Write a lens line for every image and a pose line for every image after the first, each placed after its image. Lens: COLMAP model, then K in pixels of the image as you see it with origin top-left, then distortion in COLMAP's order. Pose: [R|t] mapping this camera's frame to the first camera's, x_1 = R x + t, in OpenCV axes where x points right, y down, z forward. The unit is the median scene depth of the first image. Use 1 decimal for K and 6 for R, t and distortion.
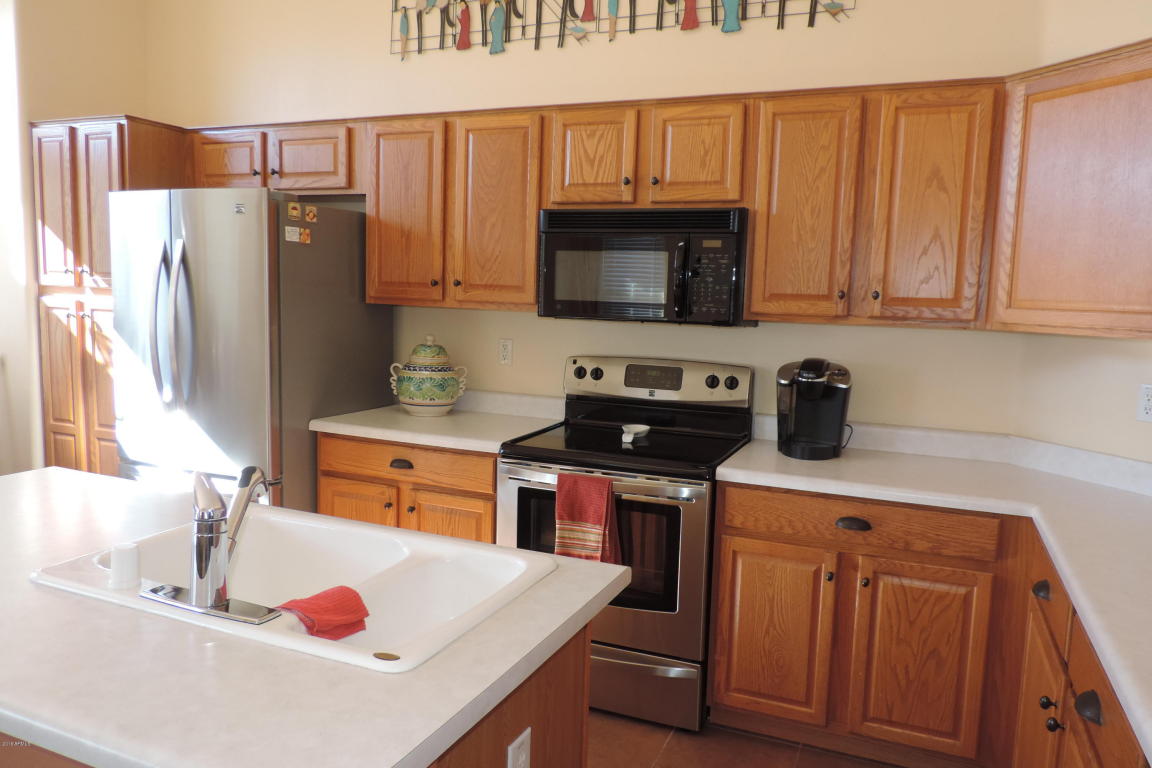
lens RADIAL K [[818.4, 0, 582.7], [0, 818.4, 384.4], [0, 0, 1]] dist [-0.013474, -0.001048]
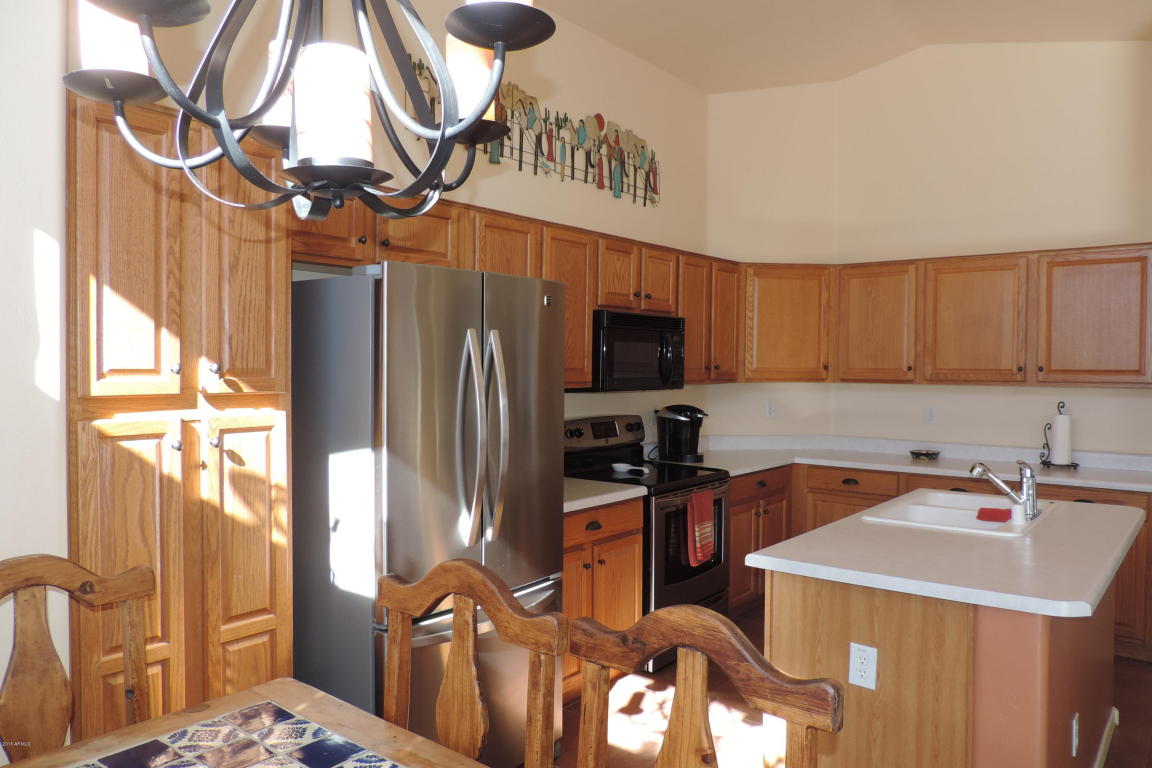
lens RADIAL K [[818.4, 0, 582.2], [0, 818.4, 381.7], [0, 0, 1]] dist [-0.013474, -0.001048]
pose [[0.265290, -0.053676, 0.962673, -1.277346], [0.108873, 0.993731, 0.025405, -0.131048], [-0.958002, 0.098069, 0.269471, 0.659659]]
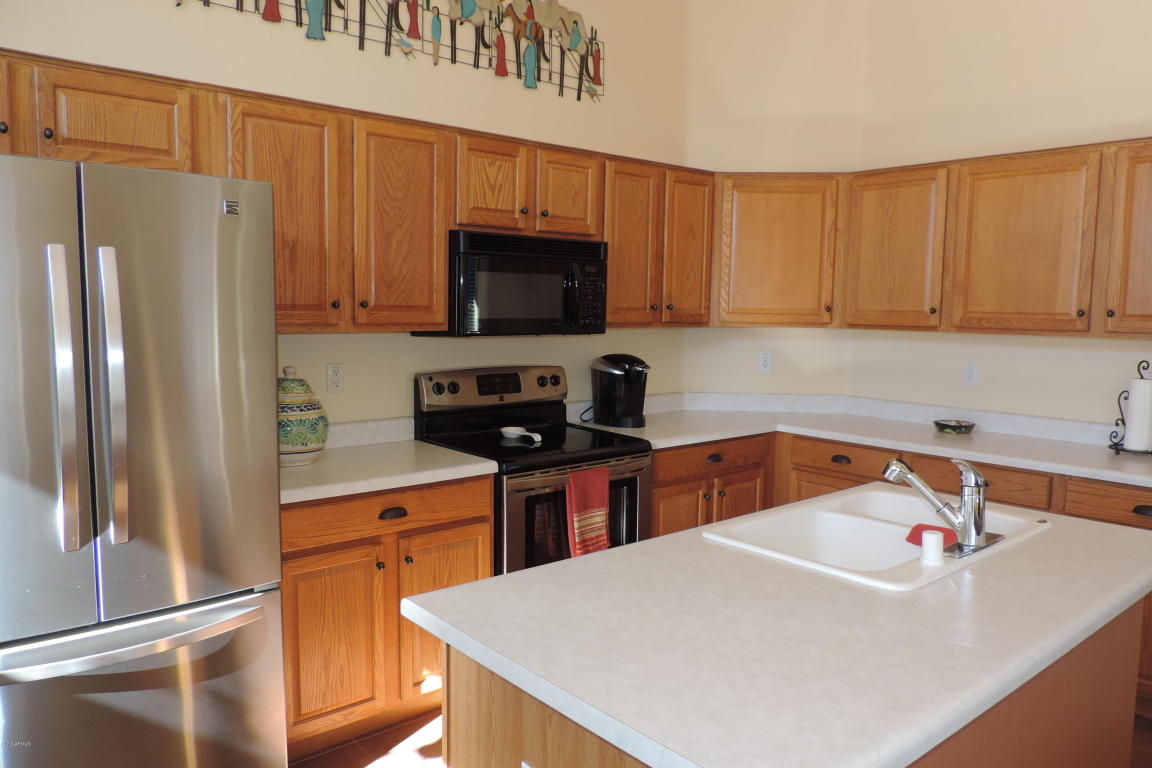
lens RADIAL K [[818.4, 0, 581.9], [0, 818.4, 381.1], [0, 0, 1]] dist [-0.013474, -0.001048]
pose [[0.443805, -0.112725, 0.889005, -0.862816], [0.099764, 0.992105, 0.075994, -0.086971], [-0.890553, 0.054964, 0.451547, 0.401952]]
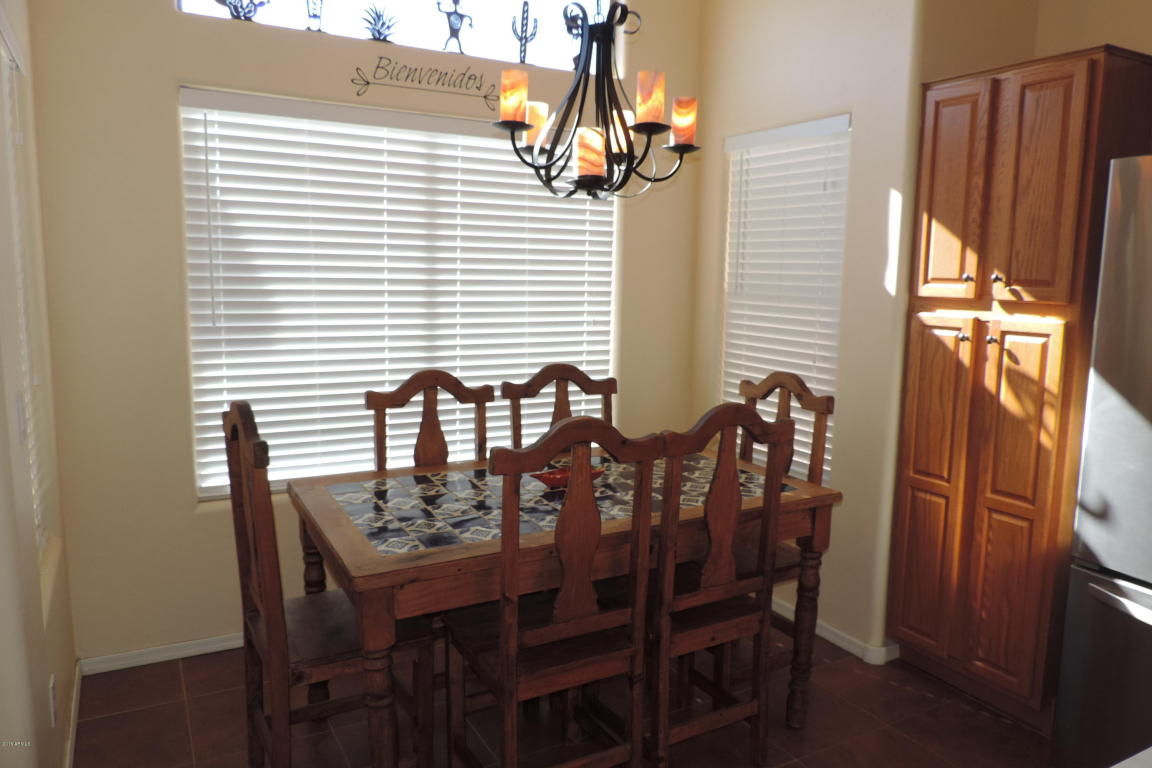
lens RADIAL K [[818.4, 0, 578.2], [0, 818.4, 383.2], [0, 0, 1]] dist [-0.013474, -0.001048]
pose [[0.787172, 0.066509, -0.613137, -0.519405], [-0.064219, 0.997603, 0.025766, -0.047124], [0.613382, 0.019093, 0.789556, 0.232130]]
